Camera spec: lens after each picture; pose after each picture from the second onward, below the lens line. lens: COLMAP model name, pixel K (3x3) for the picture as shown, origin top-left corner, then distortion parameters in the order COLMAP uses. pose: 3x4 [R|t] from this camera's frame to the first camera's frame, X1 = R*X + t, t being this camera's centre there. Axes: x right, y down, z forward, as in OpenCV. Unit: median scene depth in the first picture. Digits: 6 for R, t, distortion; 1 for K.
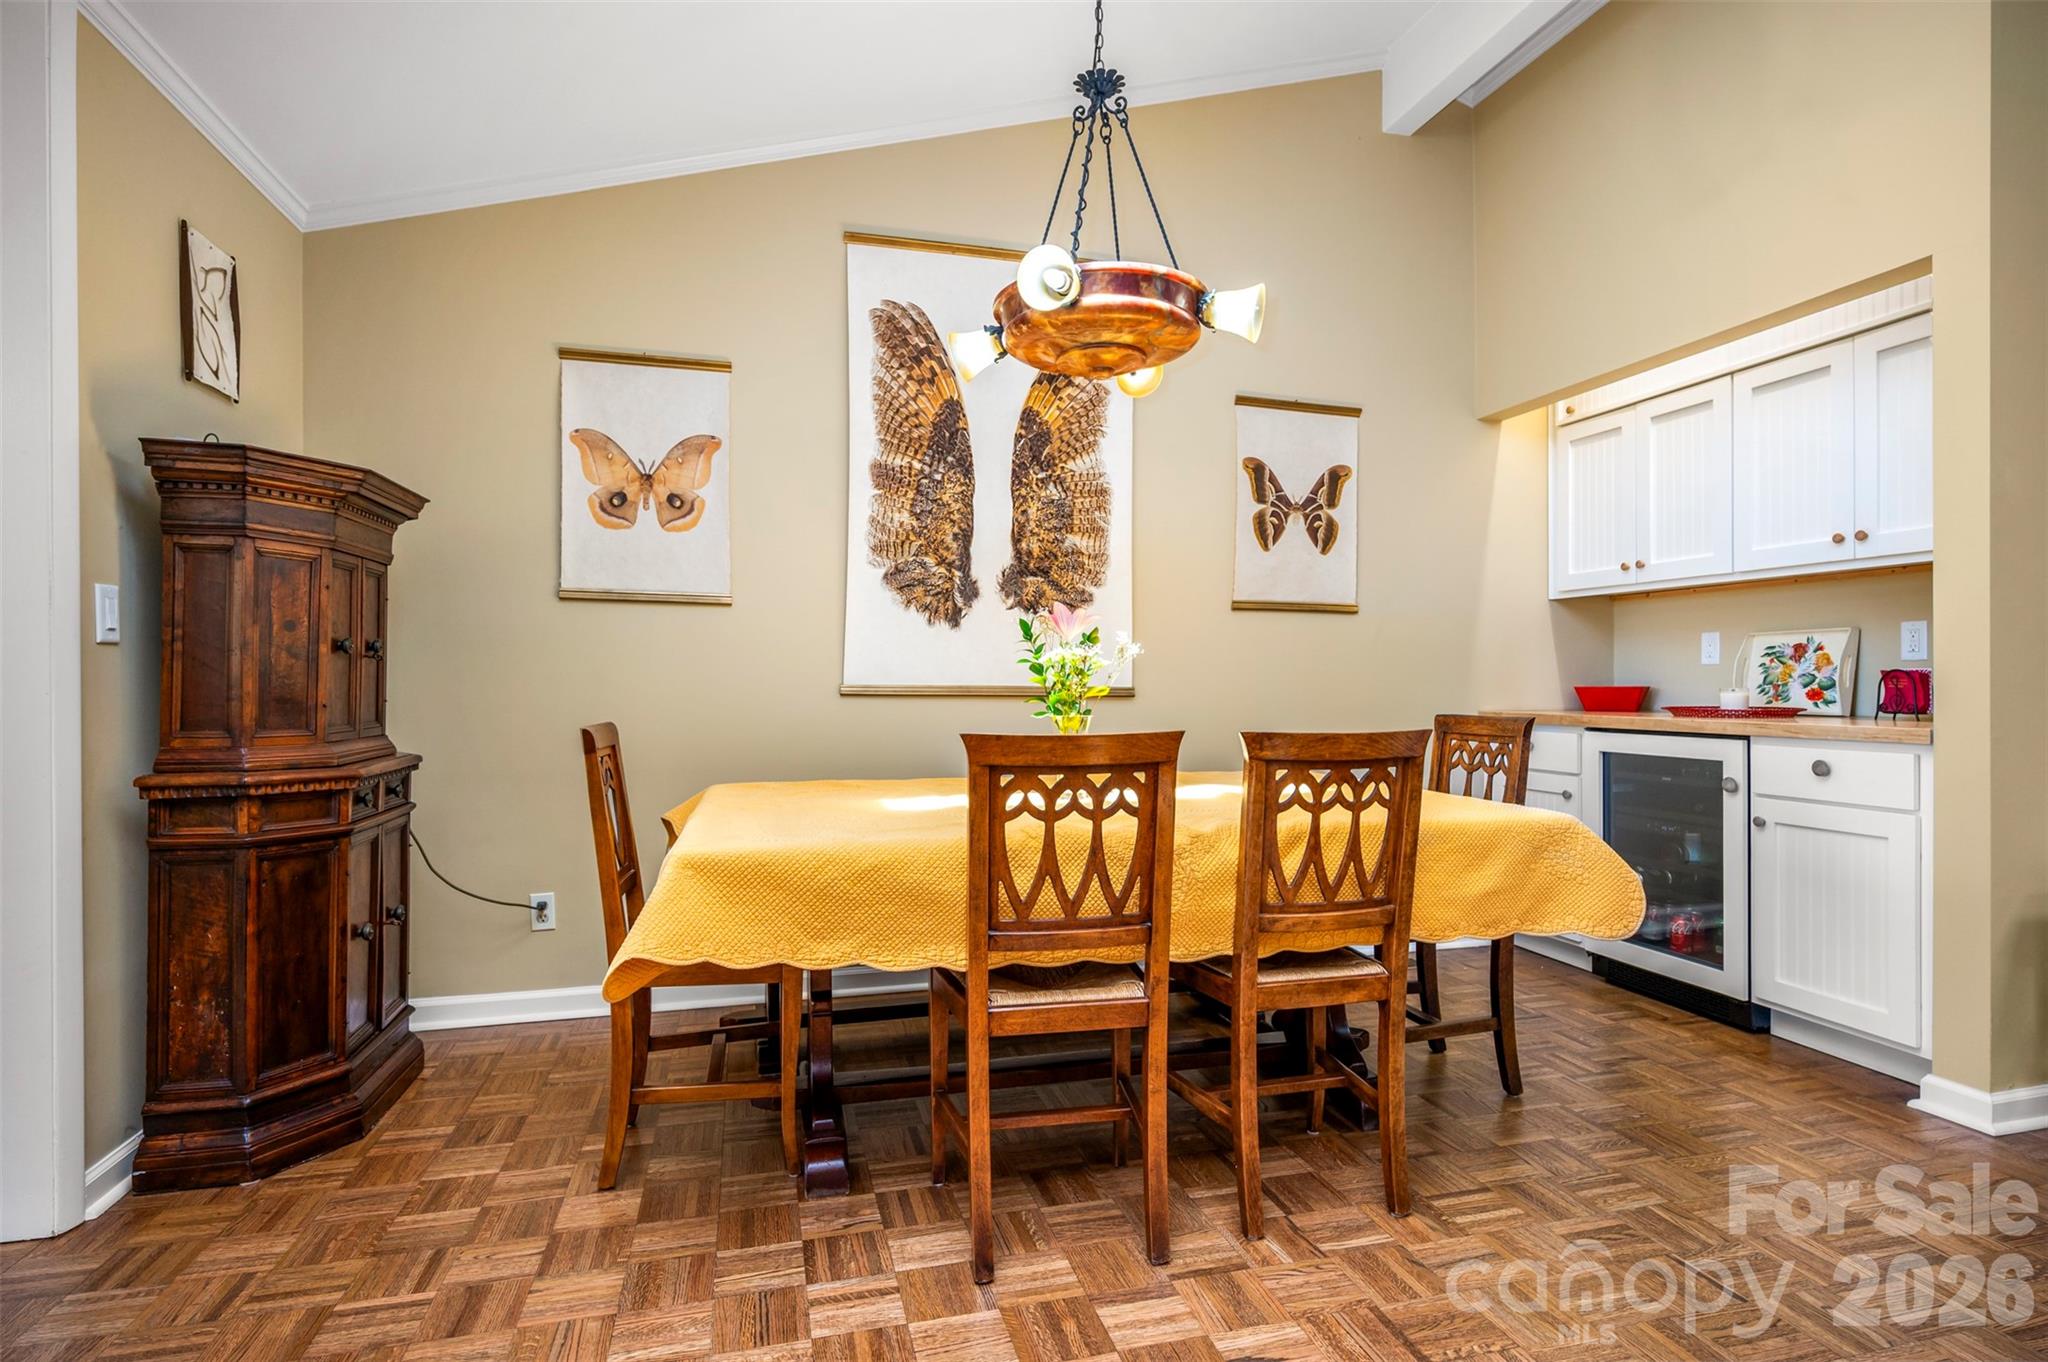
lens RADIAL K [[1028.4, 0, 1028.1], [0, 1028.4, 681.0], [0, 0, 1]] dist [0.000753, 0.000009]
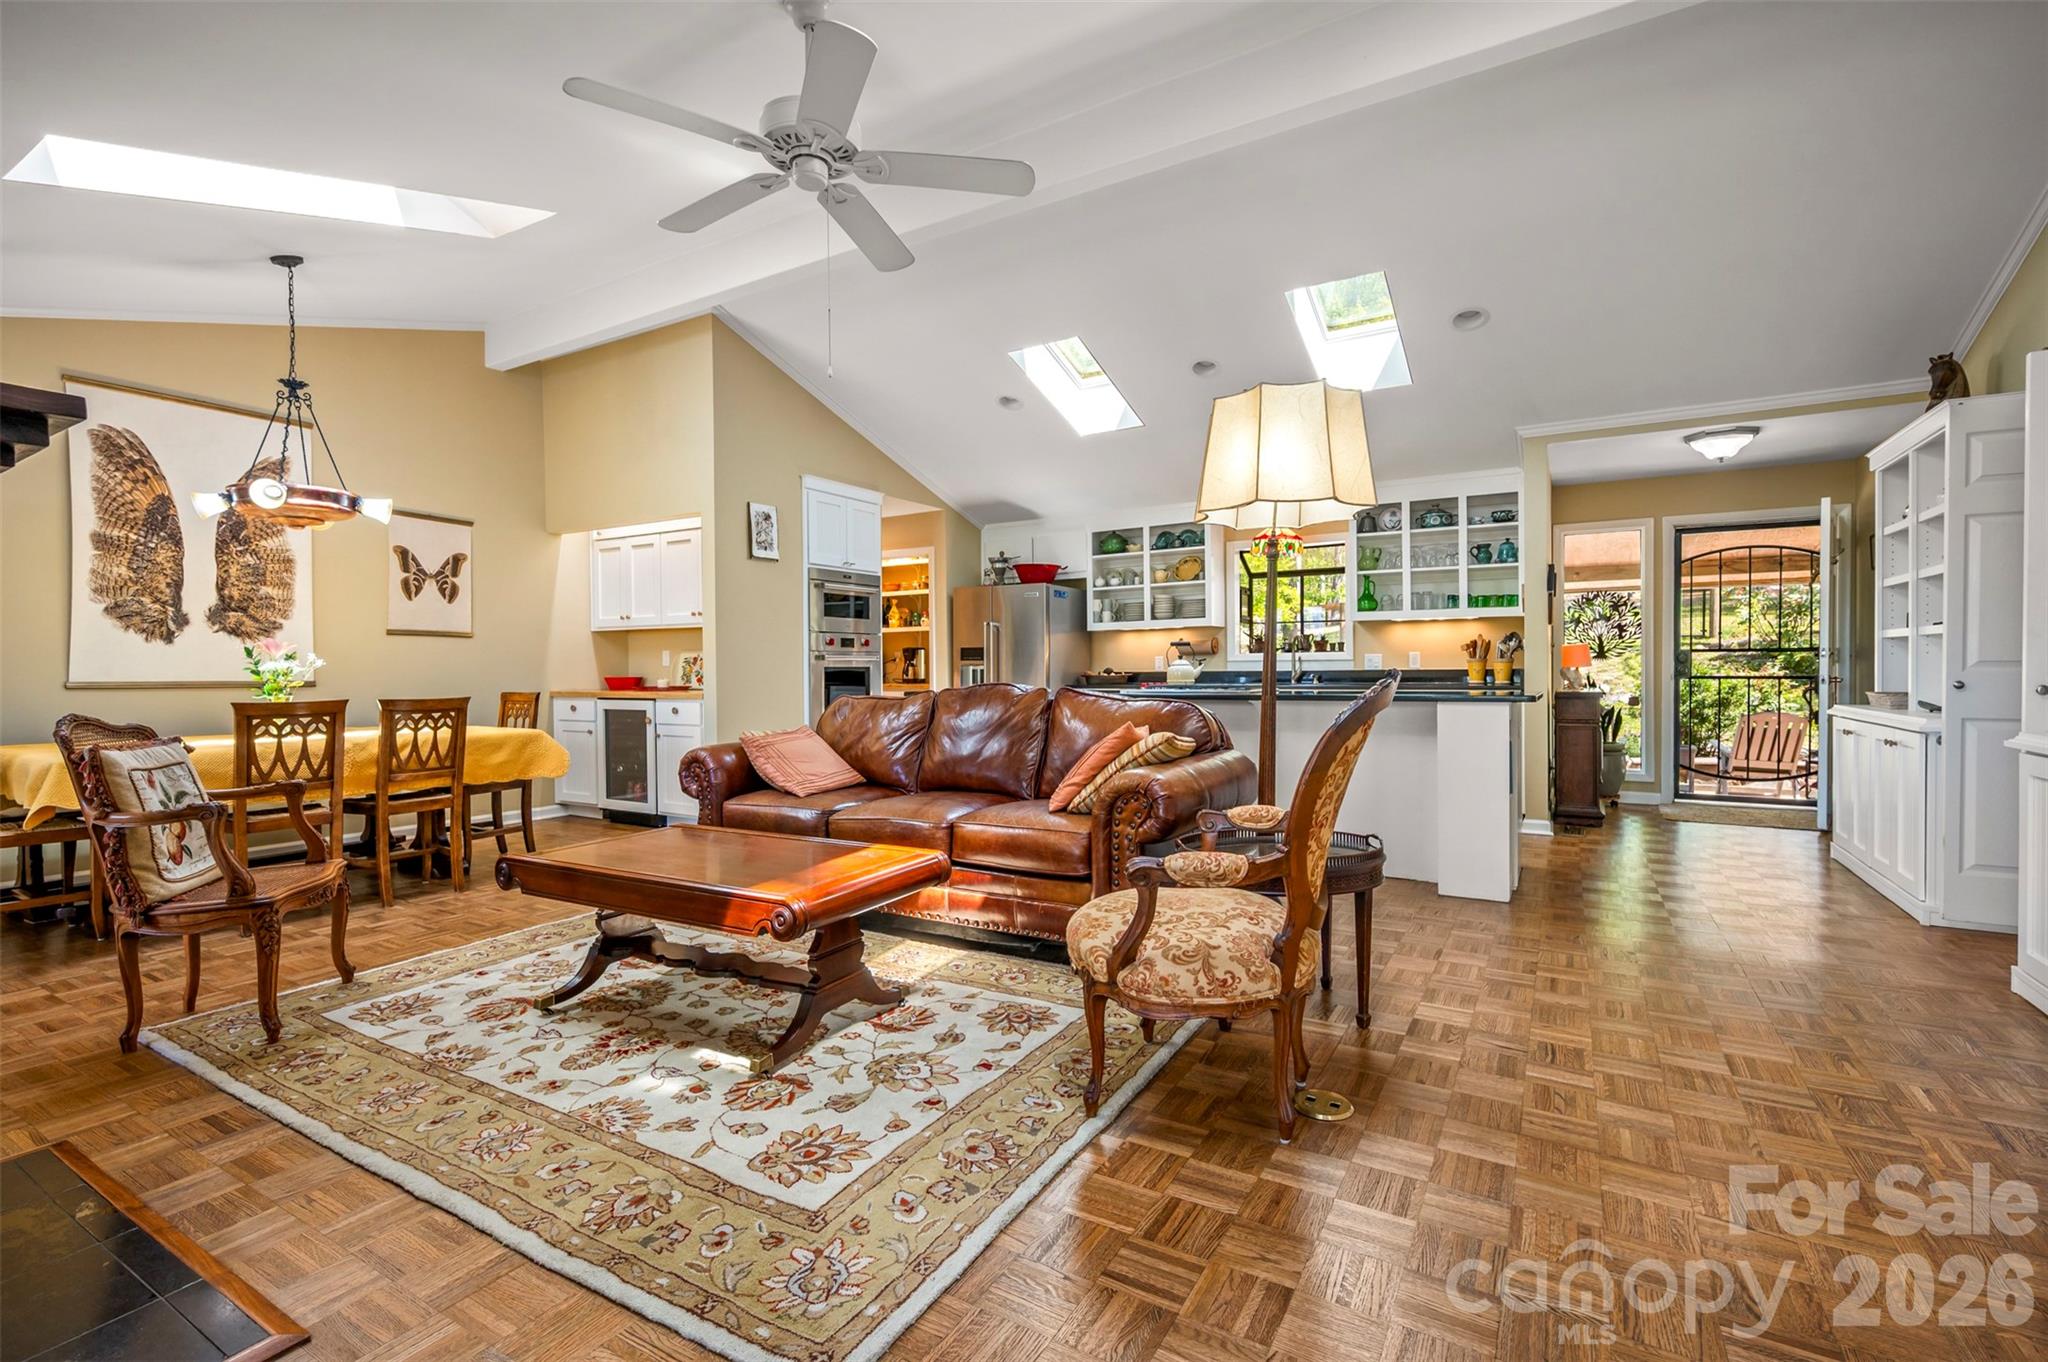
lens RADIAL K [[911.9, 0, 1027.3], [0, 911.9, 680.4], [0, 0, 1]] dist [0.001423, 0.000035]
pose [[0.711027, -0.013087, 0.703043, -0.119690], [0.004403, 0.999890, 0.014160, -0.010680], [-0.703151, -0.006973, 0.711006, -0.887577]]
